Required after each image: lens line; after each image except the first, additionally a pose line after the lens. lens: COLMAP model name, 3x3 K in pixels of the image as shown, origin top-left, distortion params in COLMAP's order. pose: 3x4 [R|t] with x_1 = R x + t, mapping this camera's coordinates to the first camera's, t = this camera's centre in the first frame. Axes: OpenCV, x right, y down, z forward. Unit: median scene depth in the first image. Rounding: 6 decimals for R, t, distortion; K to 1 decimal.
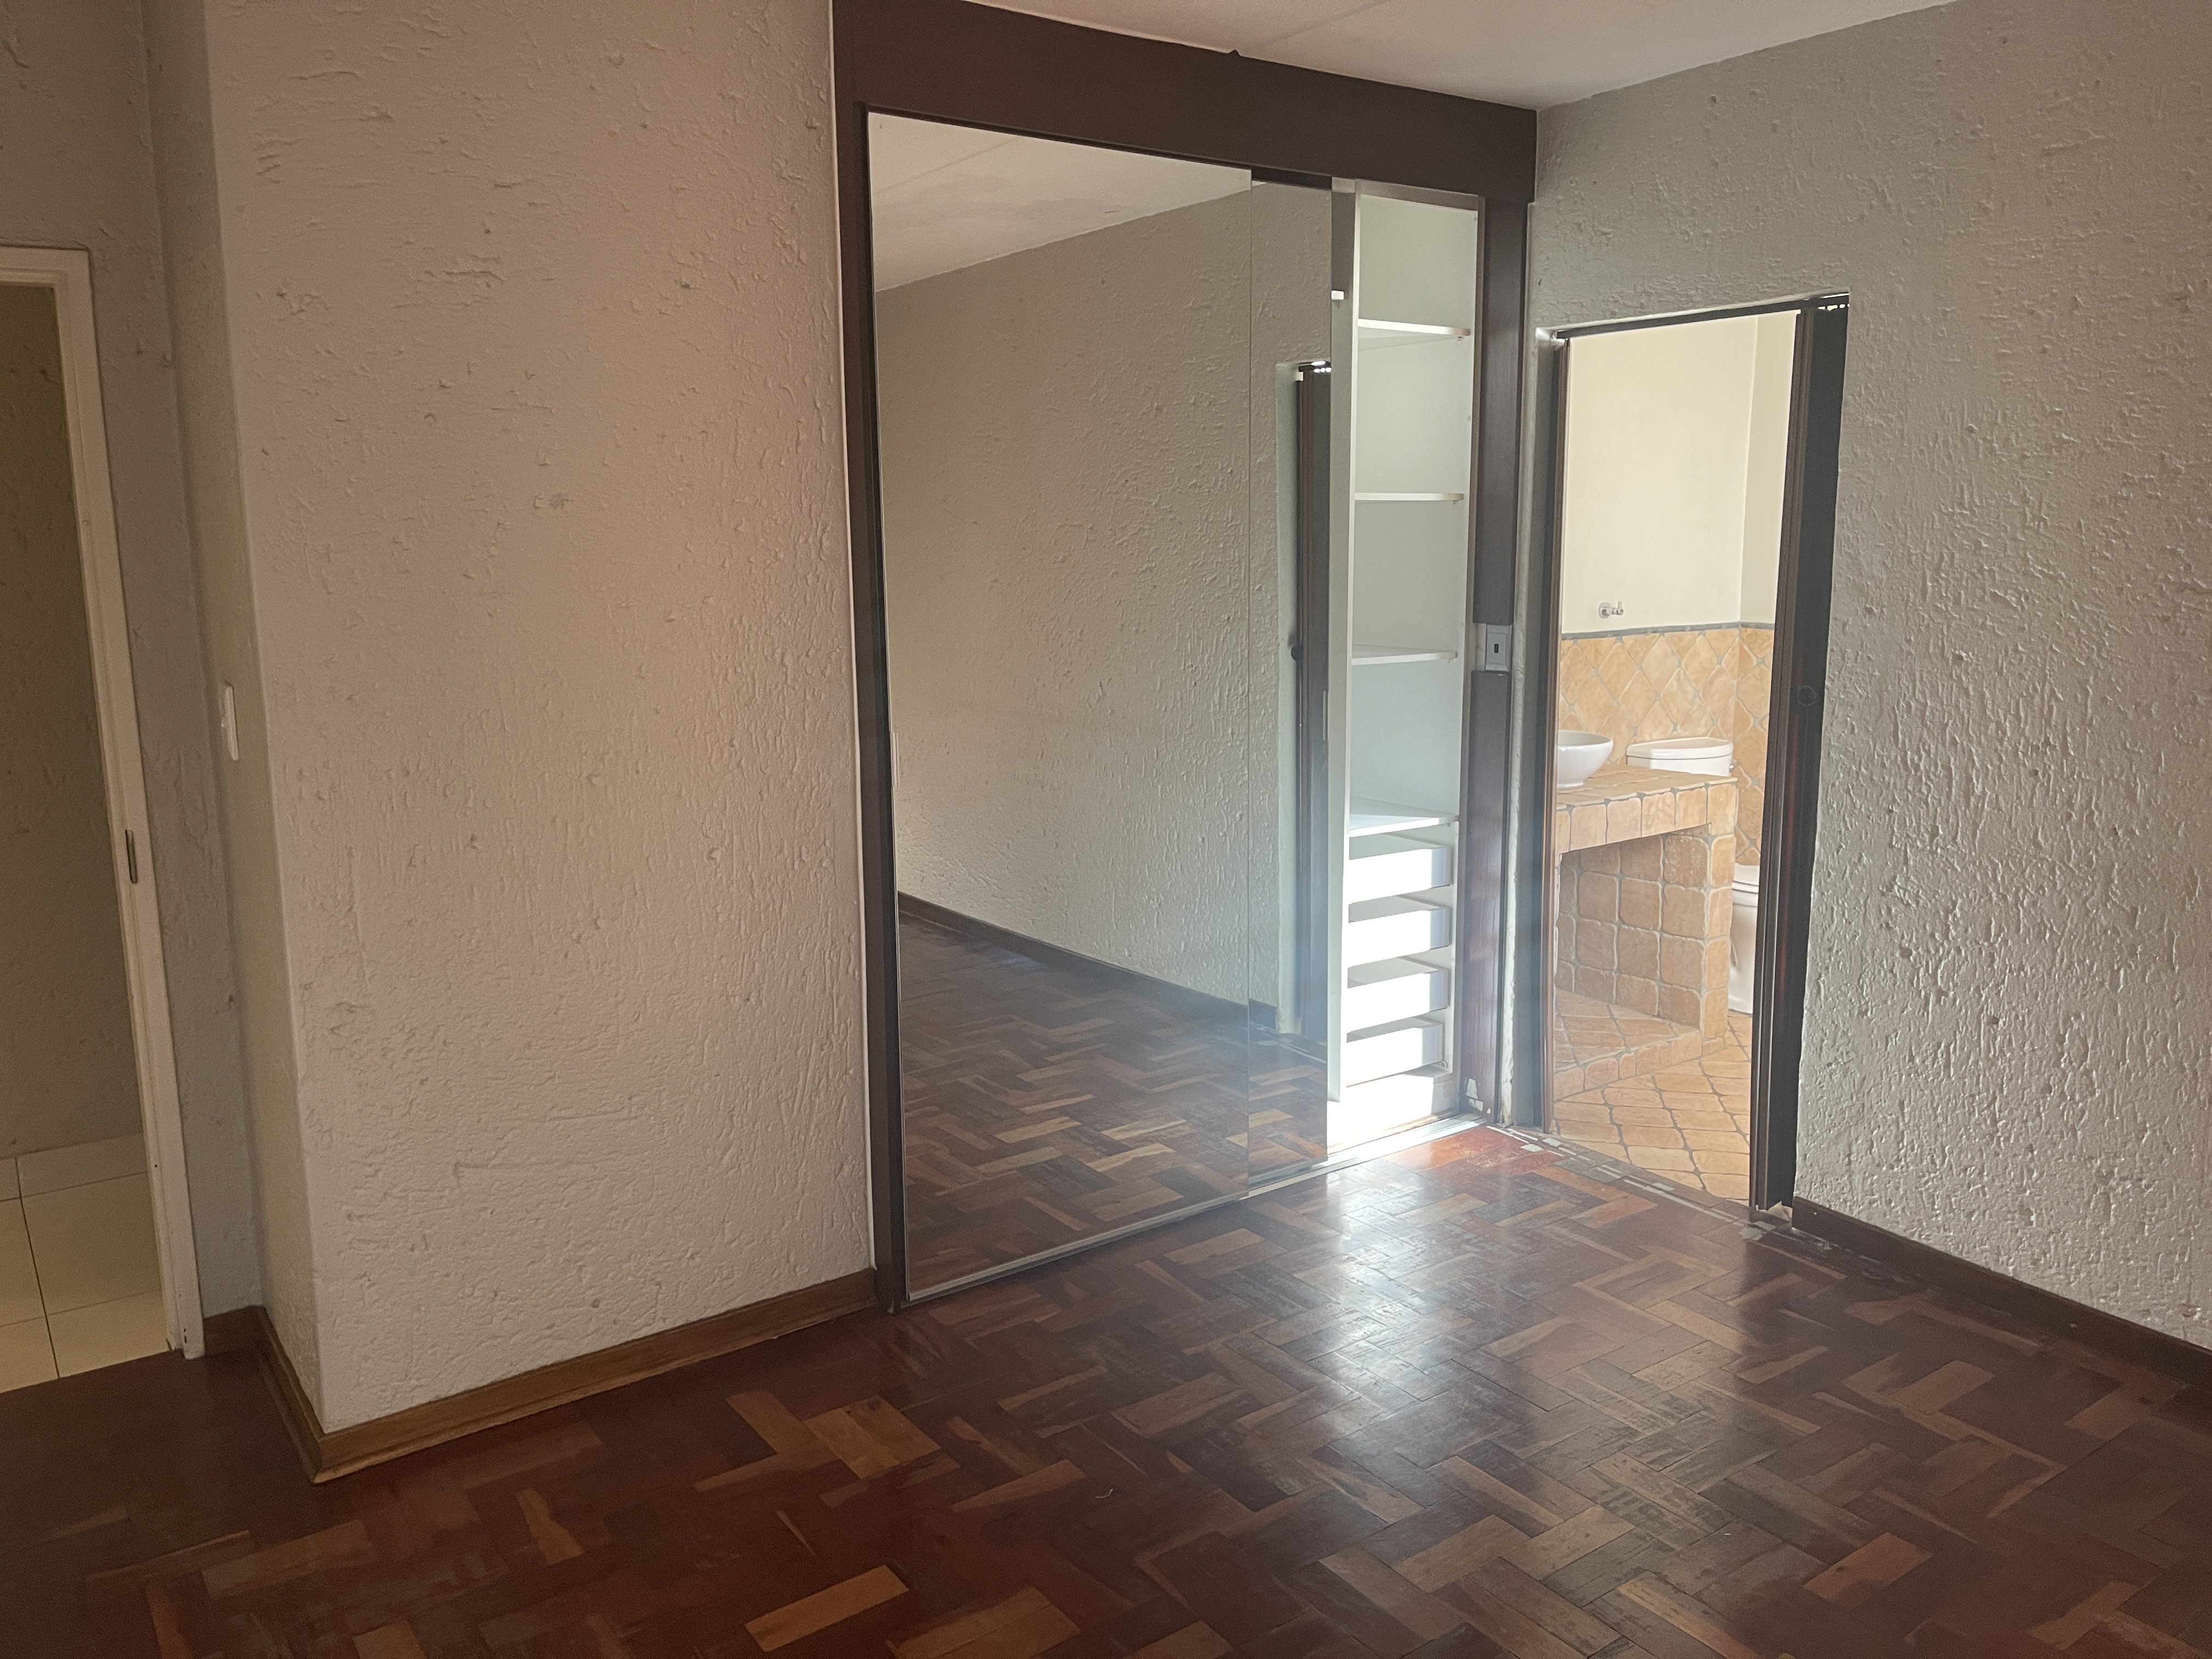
lens RADIAL K [[1659.8, 0, 1113.4], [0, 1659.8, 823.2], [0, 0, 1]] dist [0.064575, -0.090695]
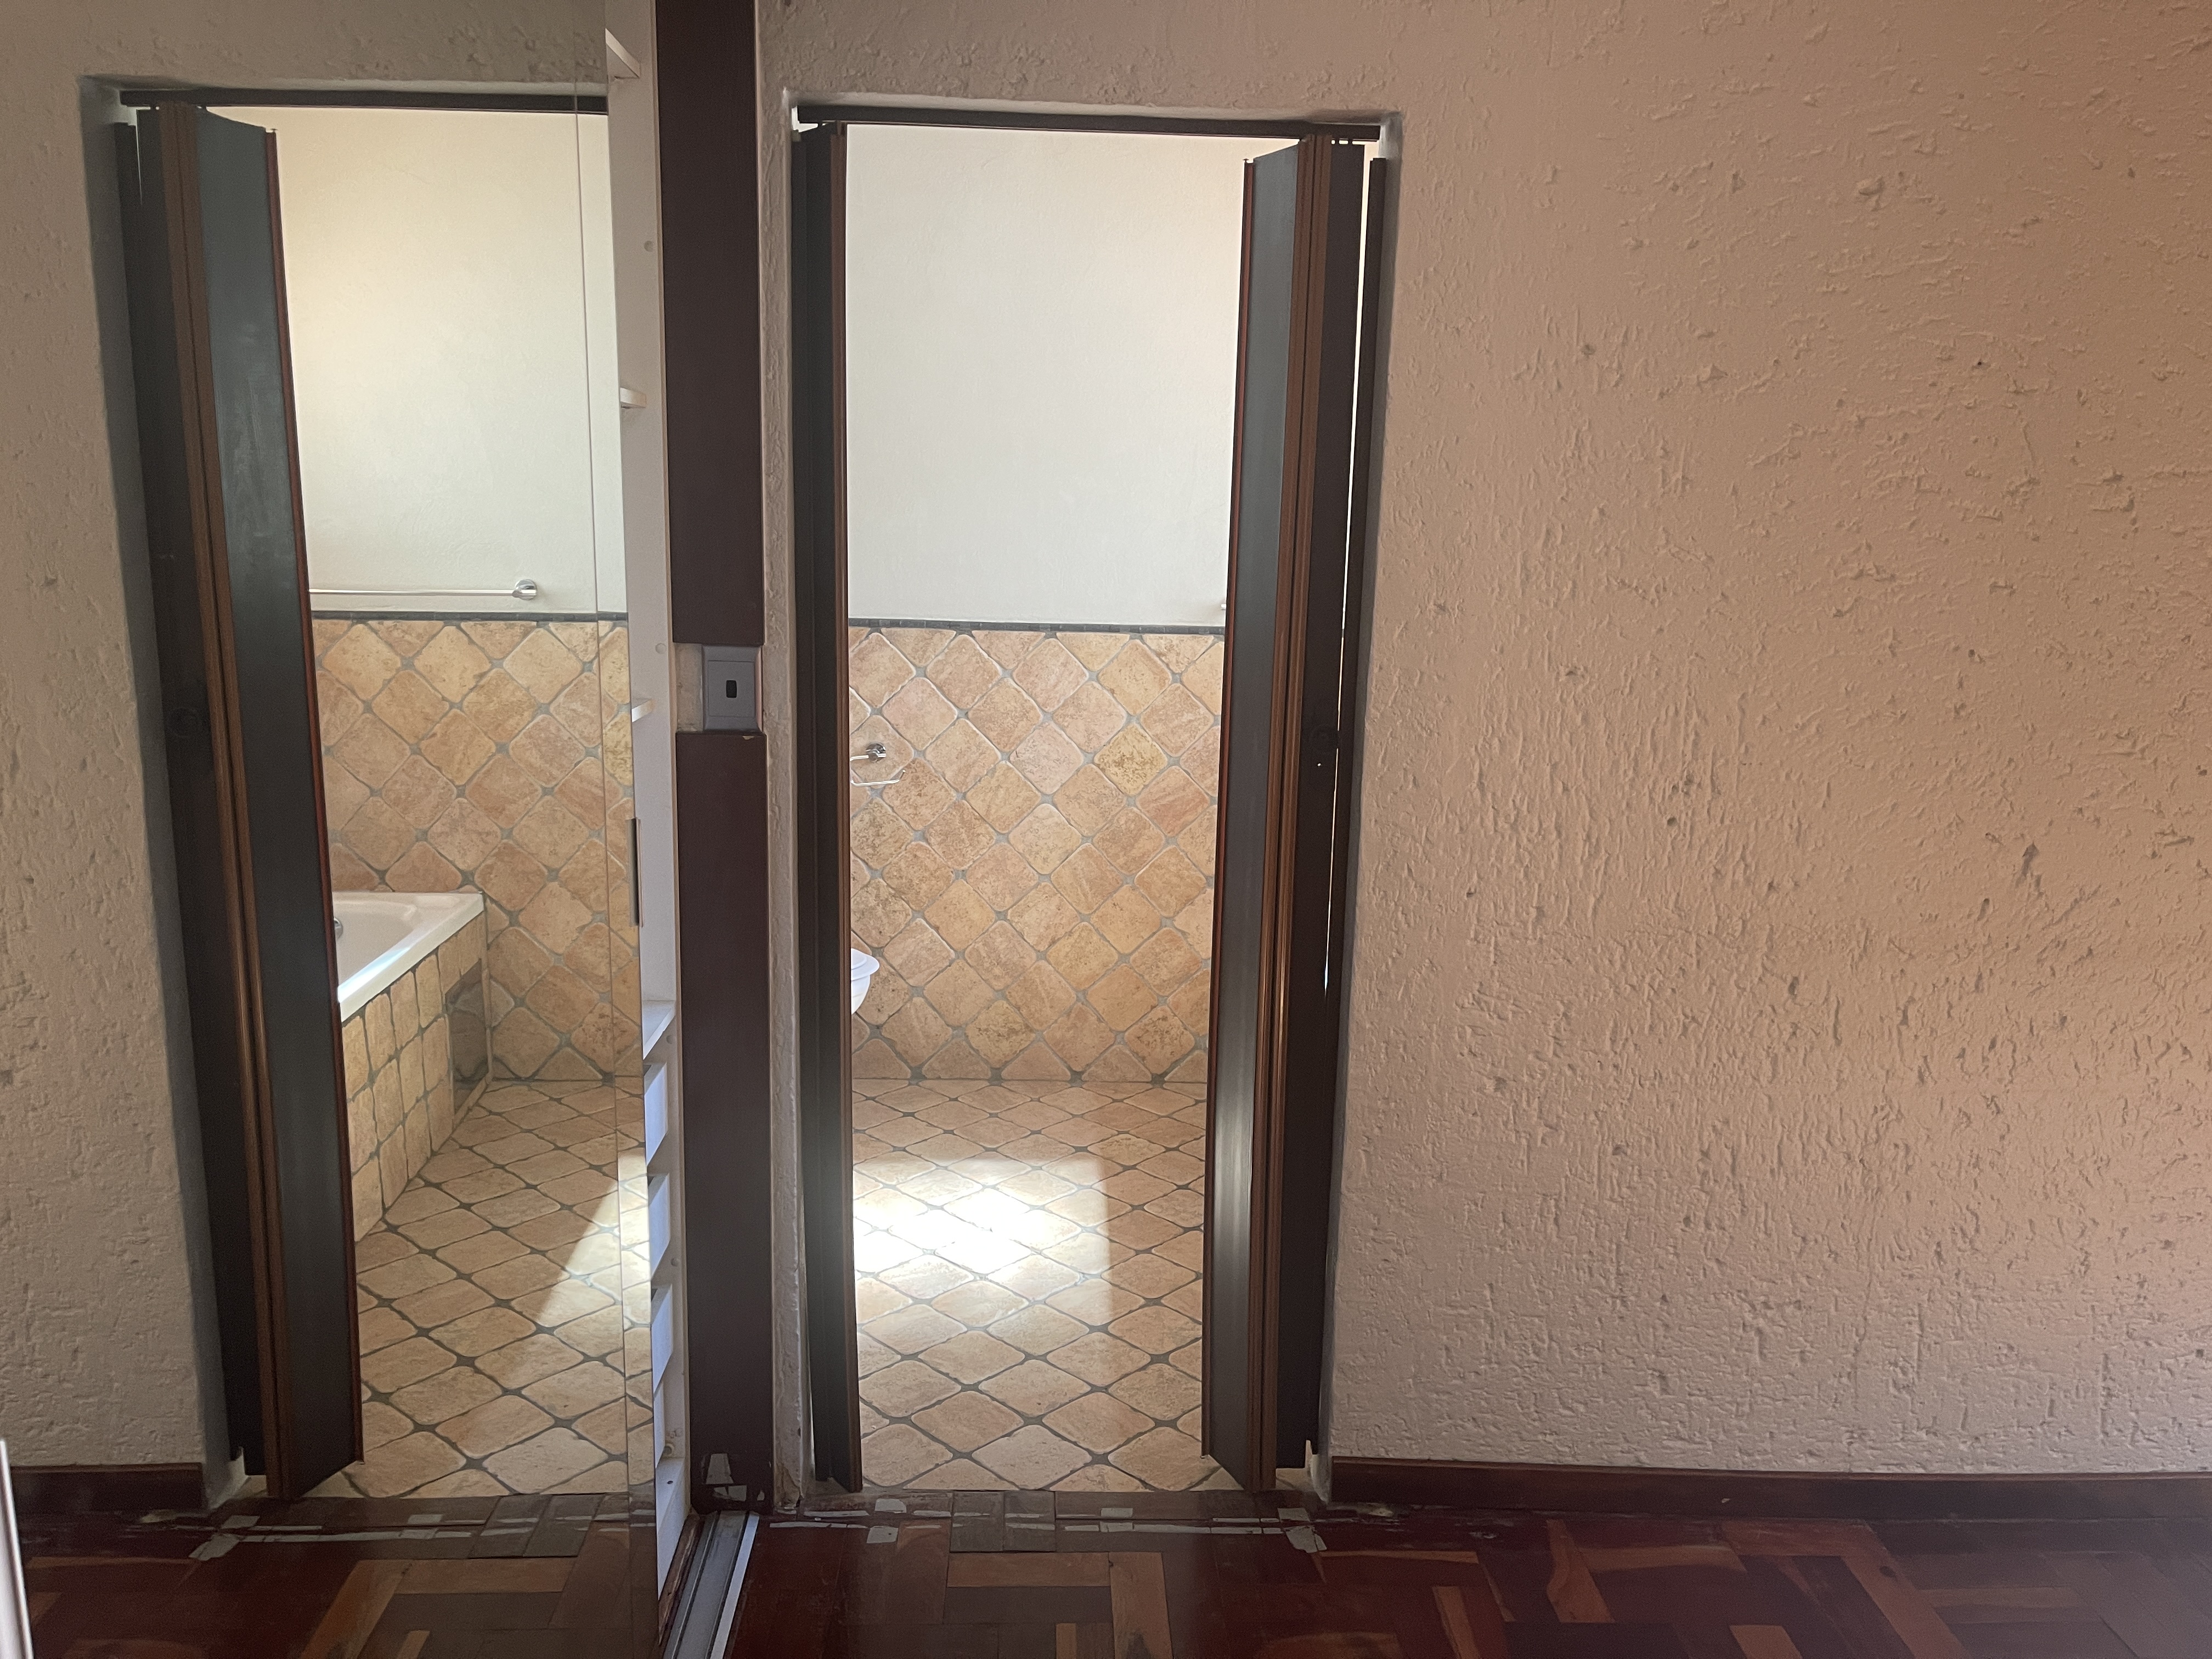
lens RADIAL K [[1659.8, 0, 1086.7], [0, 1659.8, 820.9], [0, 0, 1]] dist [0.064575, -0.090695]
pose [[0.553979, -0.138316, 0.820960, -0.205371], [0.120187, 0.989059, 0.085536, -0.124007], [-0.823810, 0.051283, 0.564542, 0.775550]]
